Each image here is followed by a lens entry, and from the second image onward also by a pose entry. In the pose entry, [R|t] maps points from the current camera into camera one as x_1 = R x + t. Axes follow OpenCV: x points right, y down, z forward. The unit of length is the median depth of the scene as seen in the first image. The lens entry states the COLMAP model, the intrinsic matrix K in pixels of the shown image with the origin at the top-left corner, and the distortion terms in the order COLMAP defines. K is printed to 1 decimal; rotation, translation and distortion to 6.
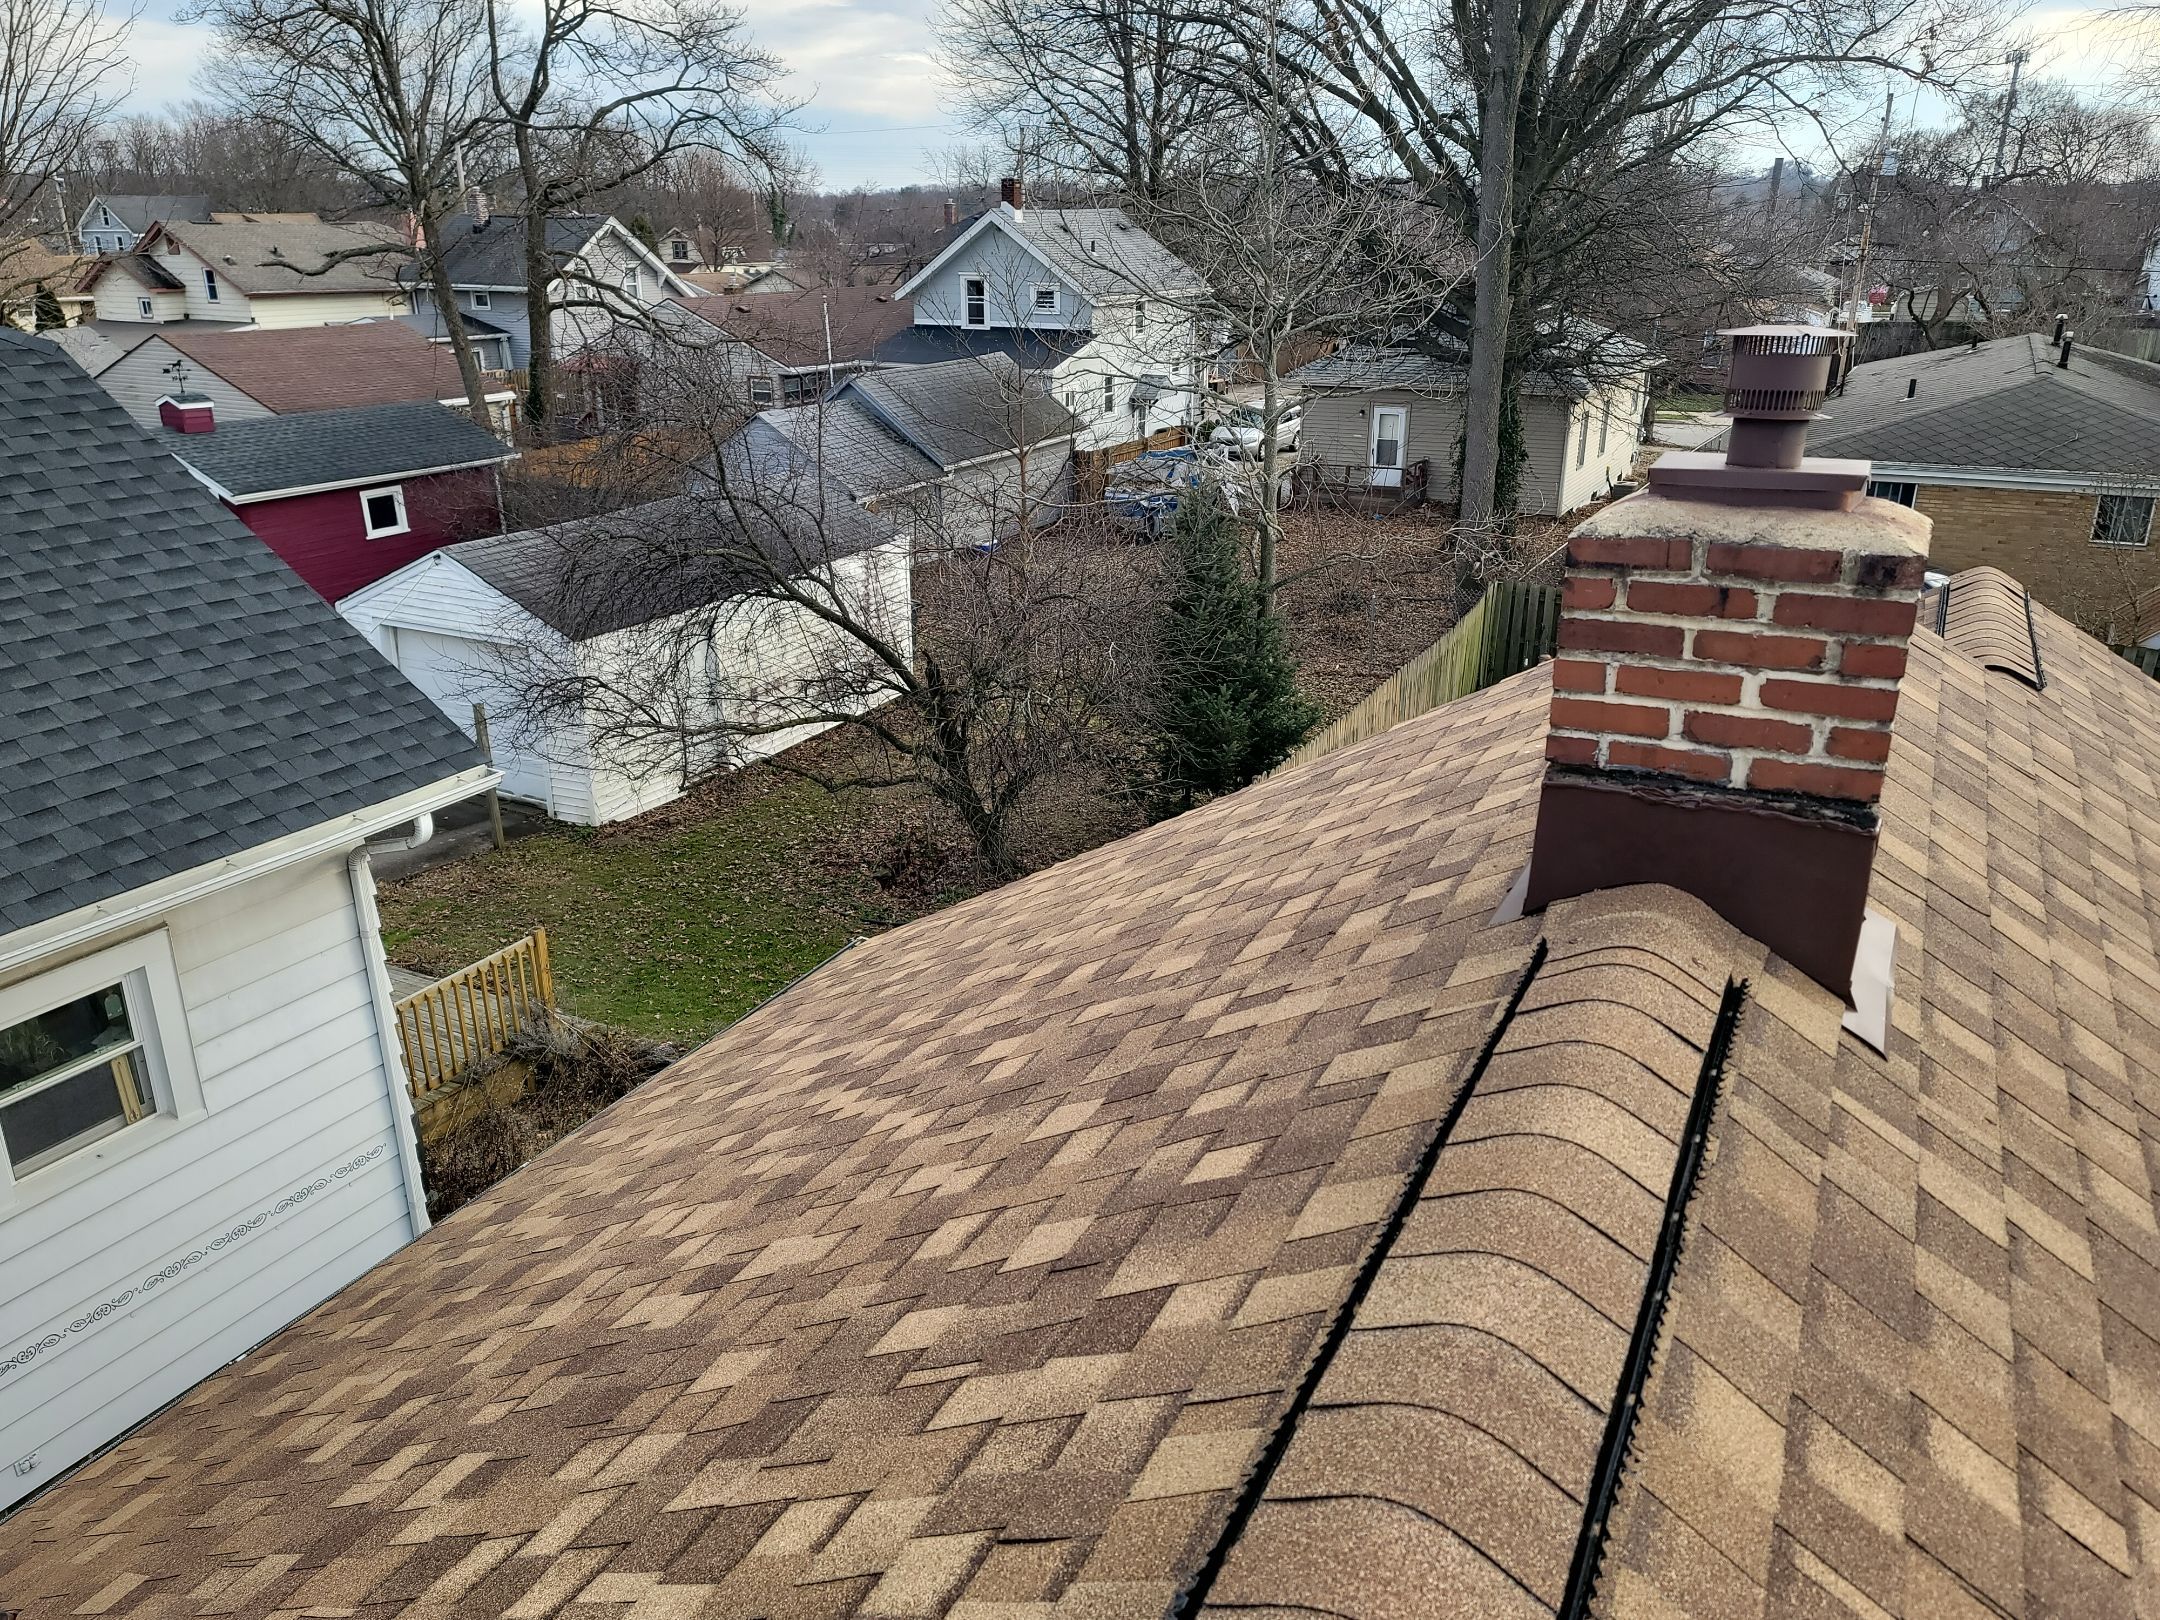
lens RADIAL K [[1595.3, 0, 1058.2], [0, 1595.3, 822.4], [0, 0, 1]] dist [0.083058, -0.074261]
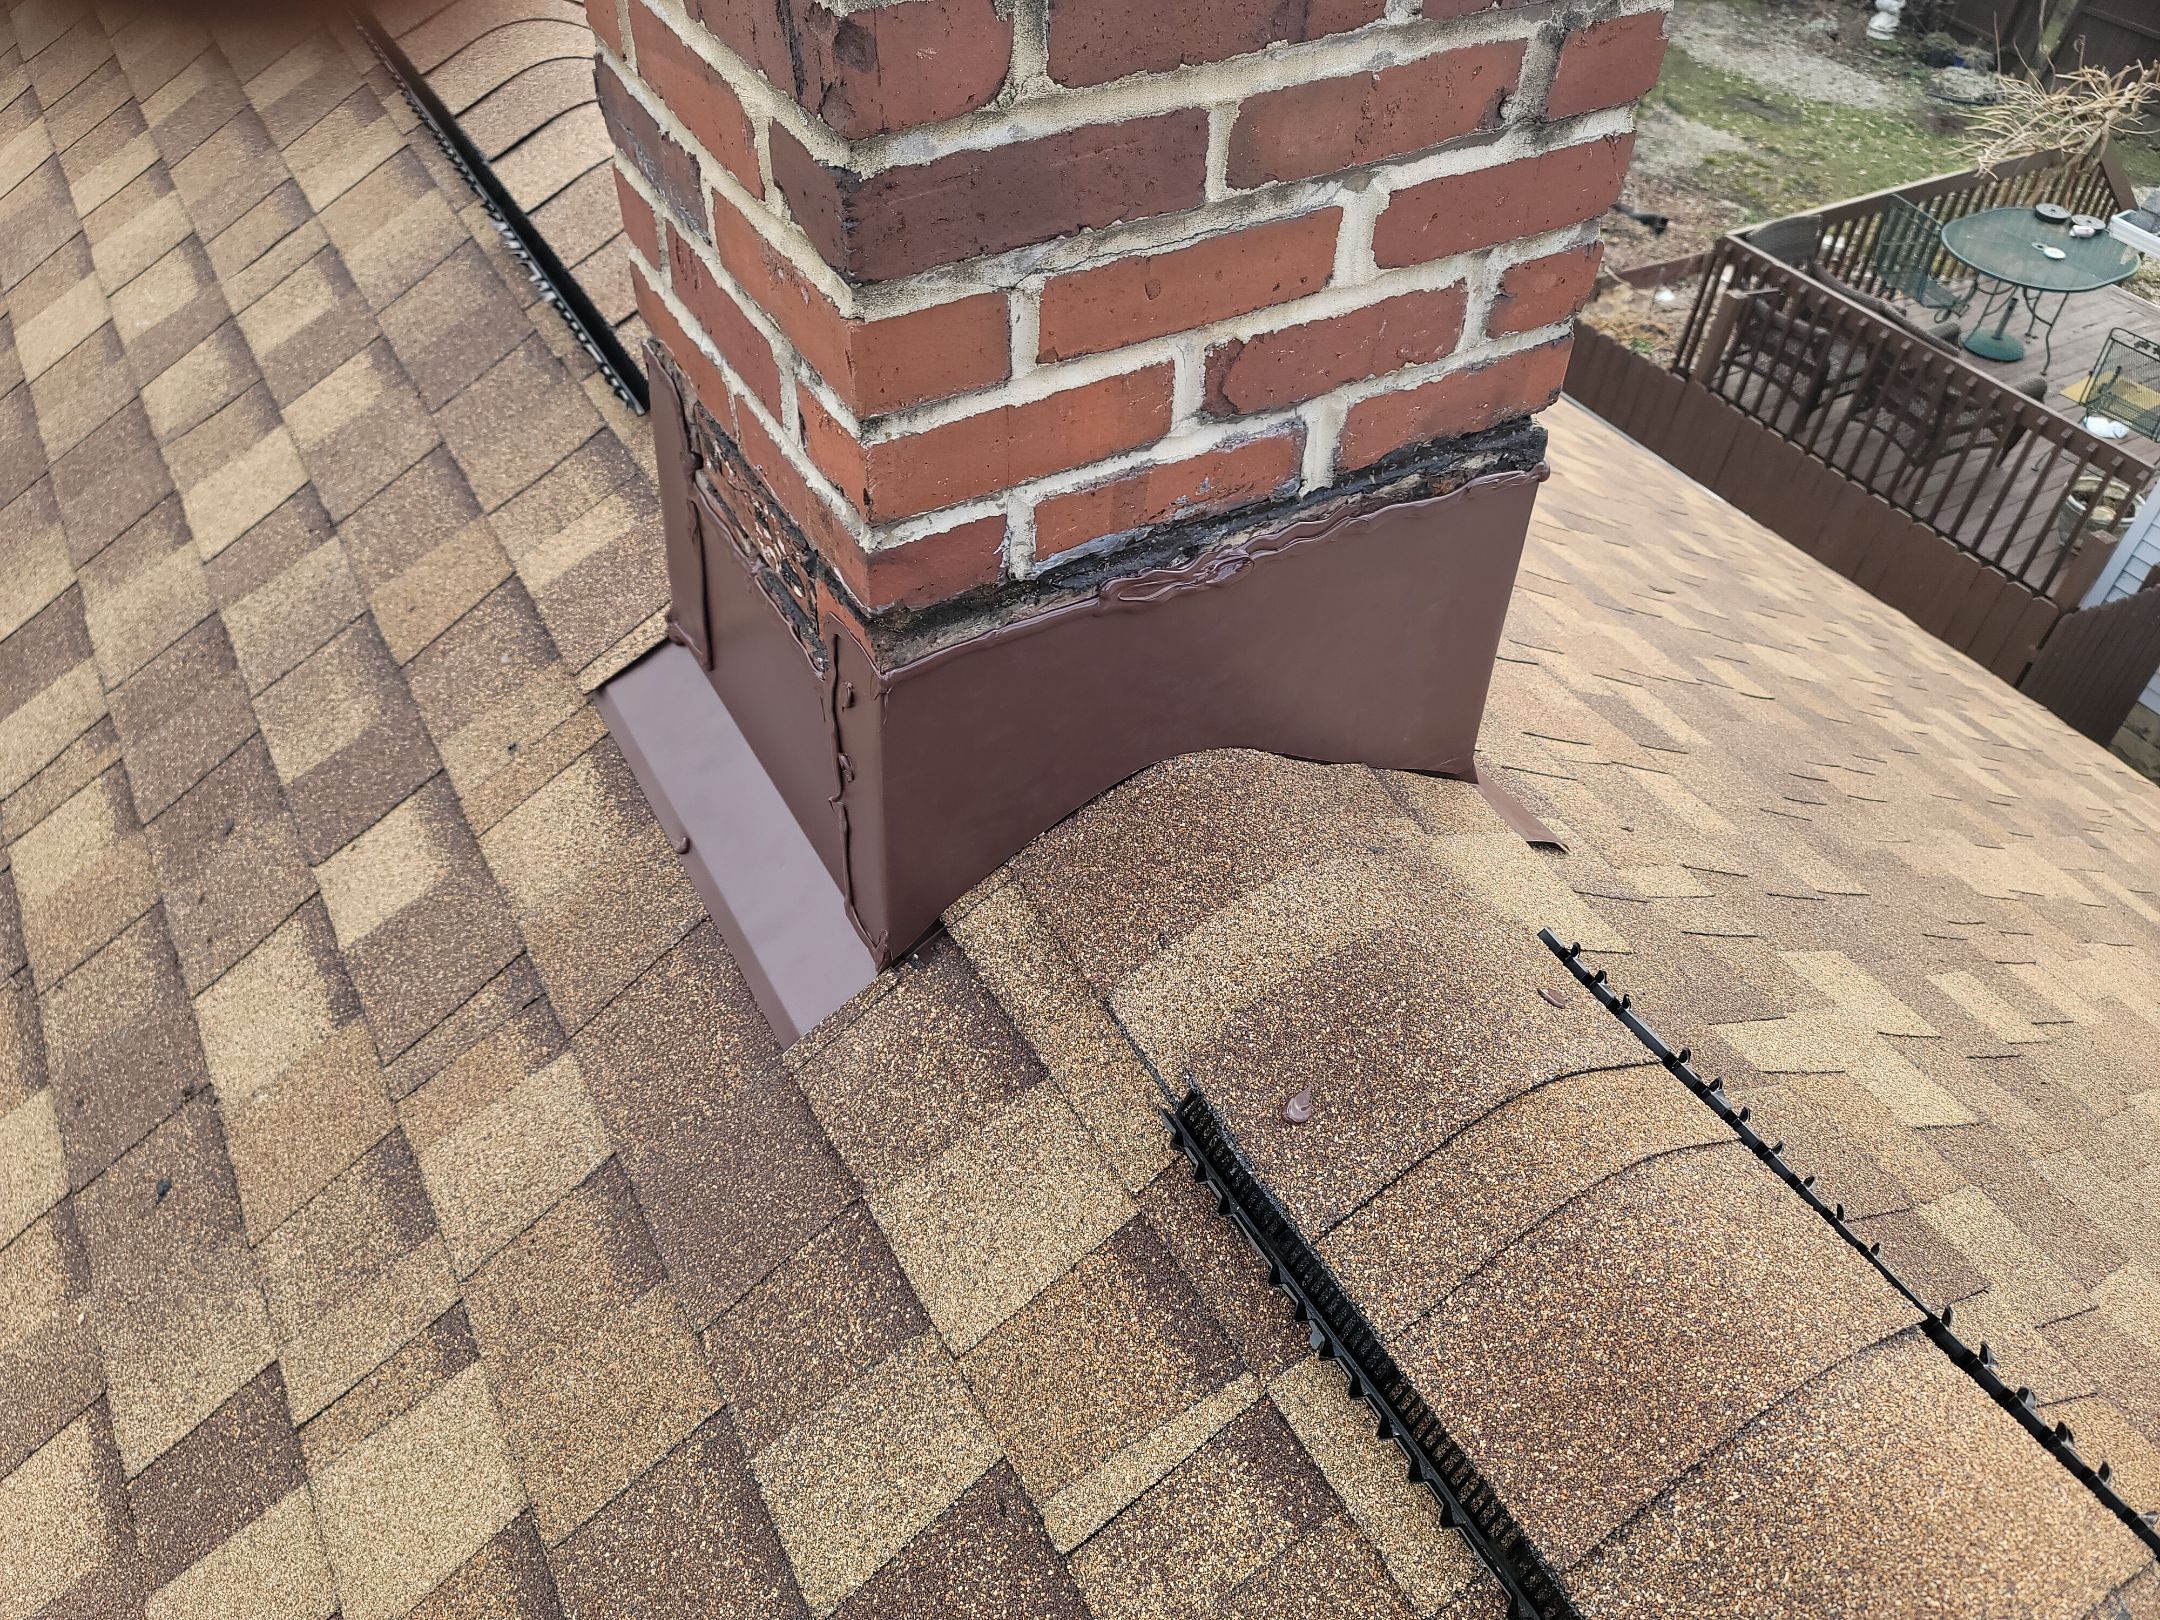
lens RADIAL K [[1595.3, 0, 1065.5], [0, 1595.3, 778.8], [0, 0, 1]] dist [0.083058, -0.074261]
pose [[0.531909, -0.563708, 0.631907, 0.105835], [0.253319, 0.817980, 0.516467, -0.177169], [-0.808024, -0.114640, 0.577889, 0.812729]]
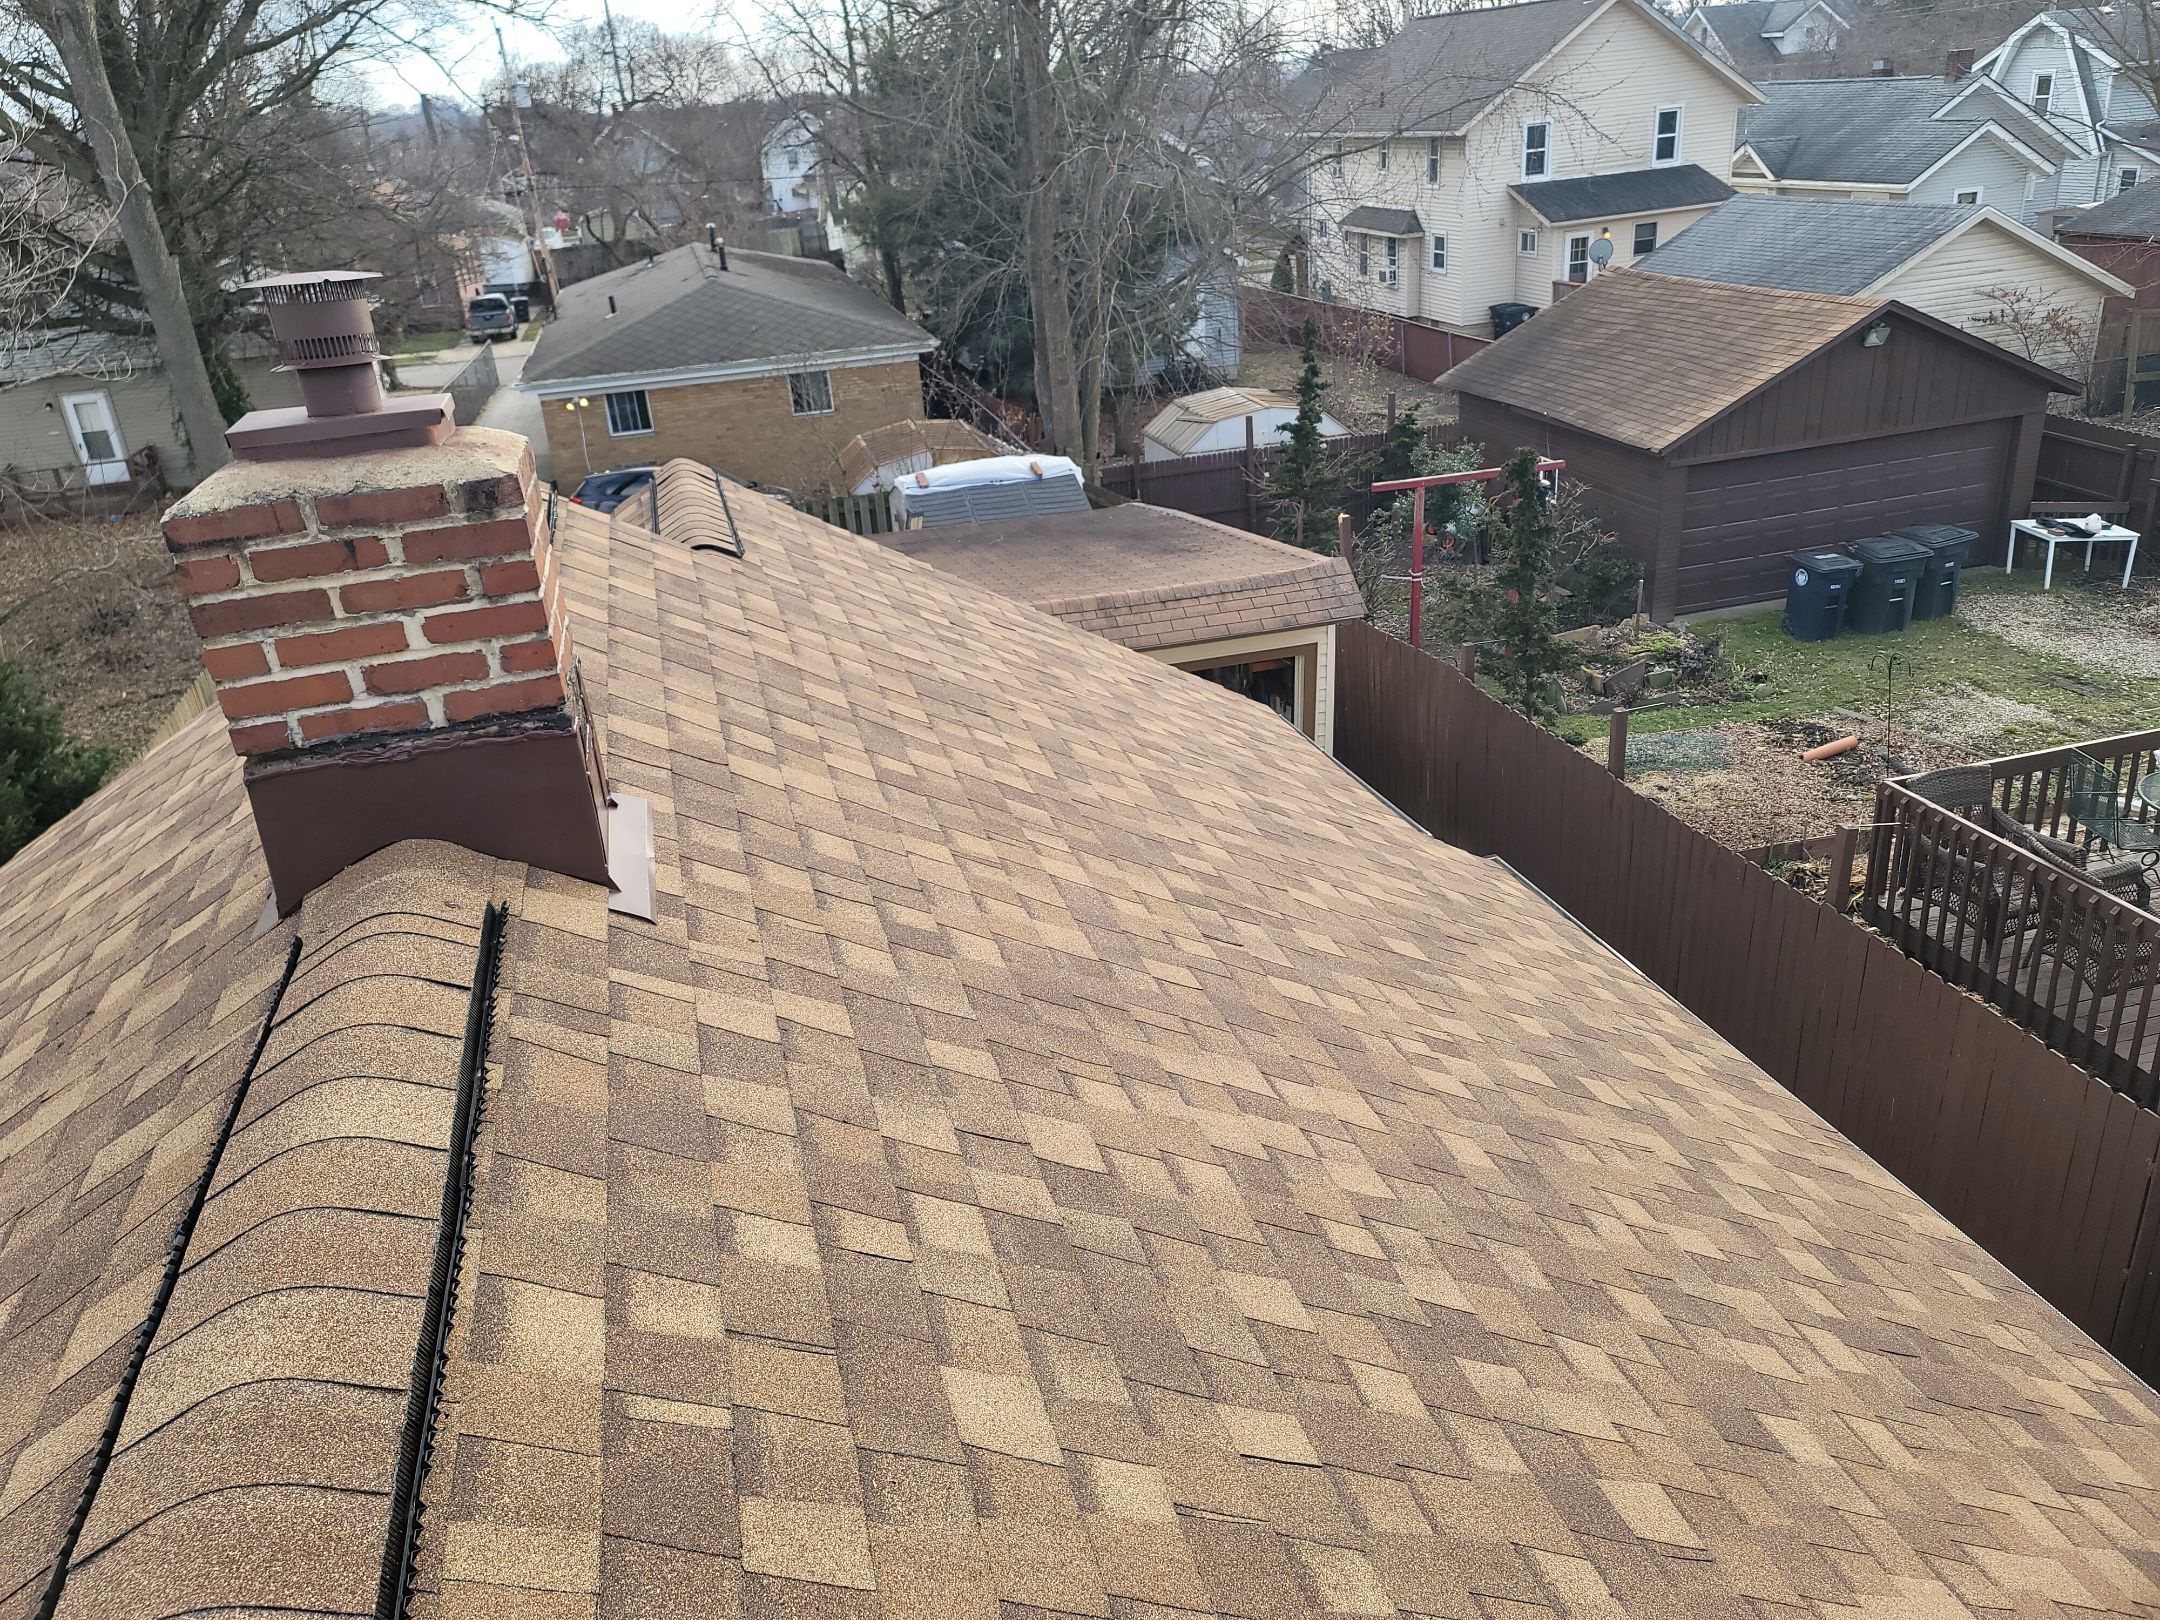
lens RADIAL K [[1595.3, 0, 1088.5], [0, 1595.3, 771.0], [0, 0, 1]] dist [0.083058, -0.074261]
pose [[0.730642, -0.310819, 0.607909, 0.092972], [0.307080, 0.944830, 0.114006, 0.014275], [-0.609807, 0.103379, 0.785779, -0.040863]]
